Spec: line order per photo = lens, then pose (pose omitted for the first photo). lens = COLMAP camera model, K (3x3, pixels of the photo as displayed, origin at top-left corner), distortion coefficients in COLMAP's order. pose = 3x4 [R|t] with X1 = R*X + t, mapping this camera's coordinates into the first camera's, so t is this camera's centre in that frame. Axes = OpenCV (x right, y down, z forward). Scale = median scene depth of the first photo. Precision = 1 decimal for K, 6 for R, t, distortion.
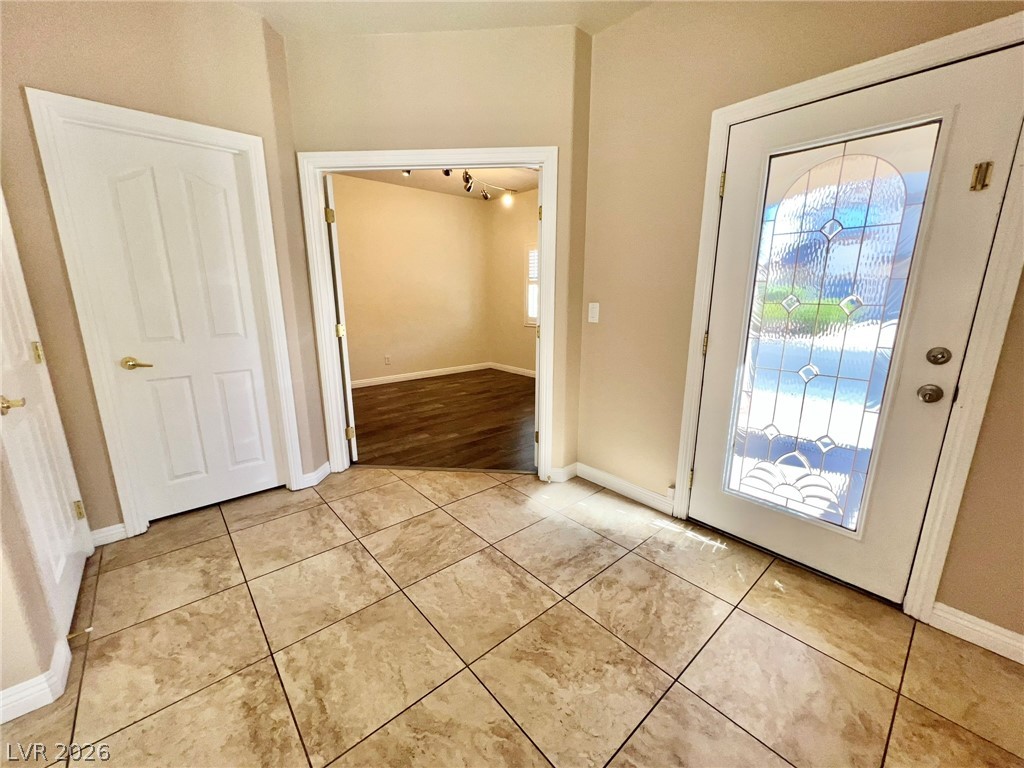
lens RADIAL K [[409.8, 0, 512.6], [0, 409.8, 385.7], [0, 0, 1]] dist [-0.002090, 0.000497]
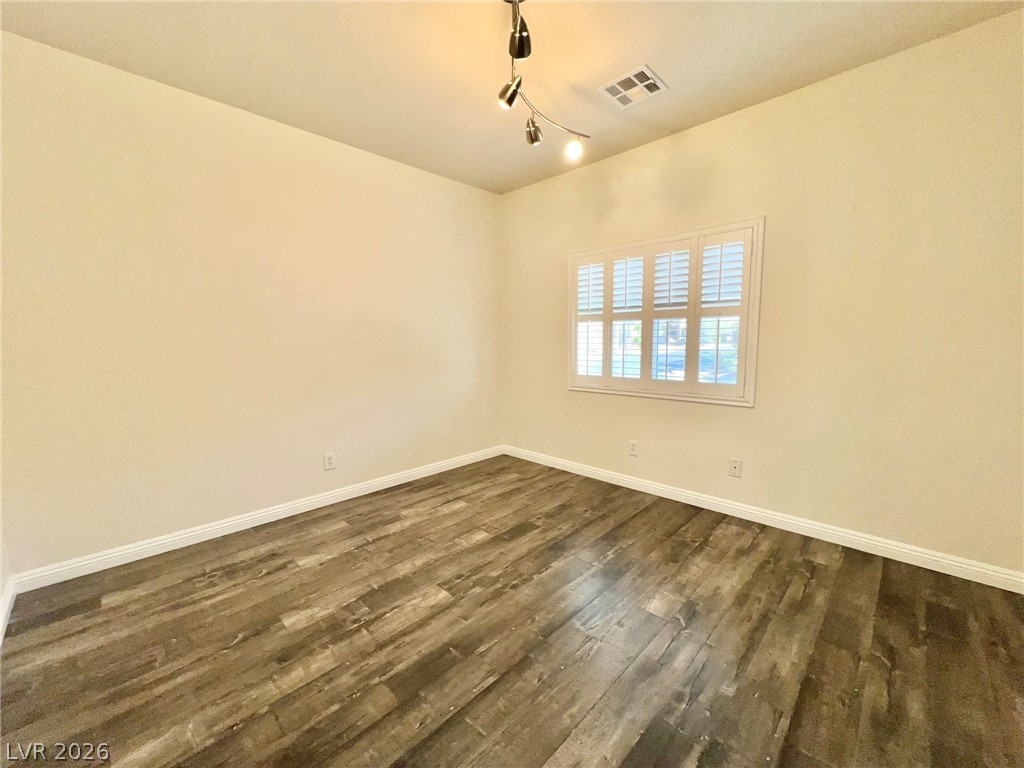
lens RADIAL K [[409.8, 0, 512.6], [0, 409.8, 385.7], [0, 0, 1]] dist [-0.002090, 0.000497]
pose [[0.996868, -0.019728, 0.076584, -0.134925], [0.027945, 0.993785, -0.107753, -0.123493], [-0.073983, 0.109555, 0.991224, 0.565369]]
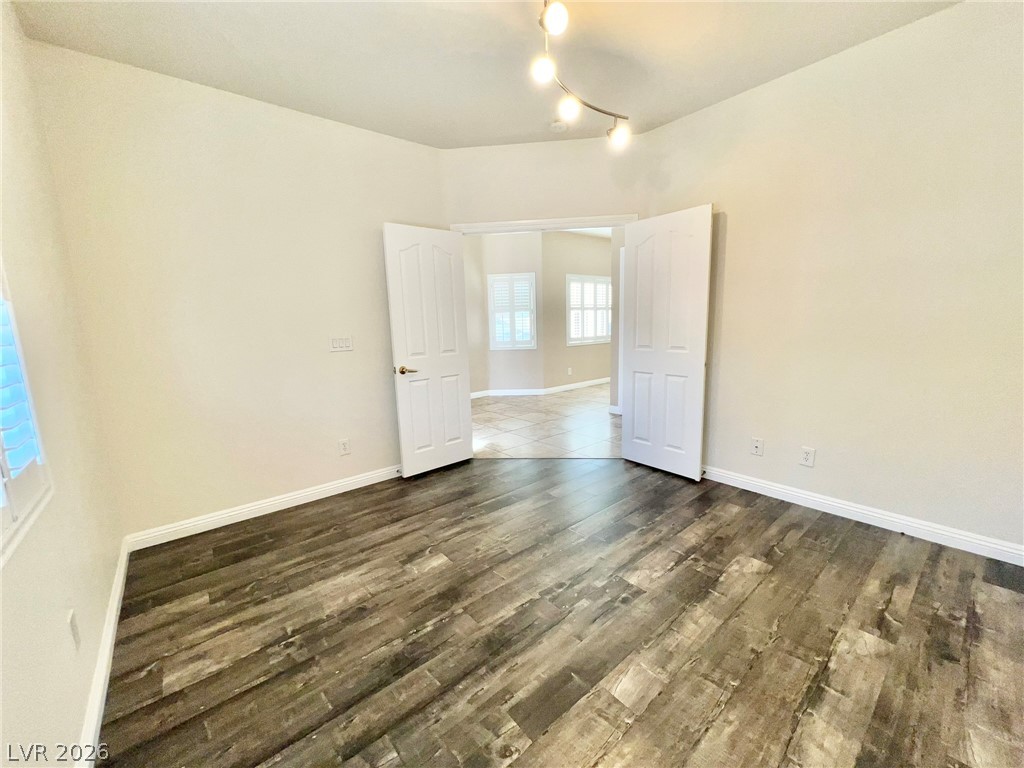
lens RADIAL K [[409.8, 0, 512.6], [0, 409.8, 385.7], [0, 0, 1]] dist [-0.002090, 0.000497]
pose [[-0.999302, 0.026022, 0.026797, -0.069400], [0.034210, 0.925618, 0.376910, -0.310895], [-0.014996, 0.377564, -0.925862, 1.358434]]
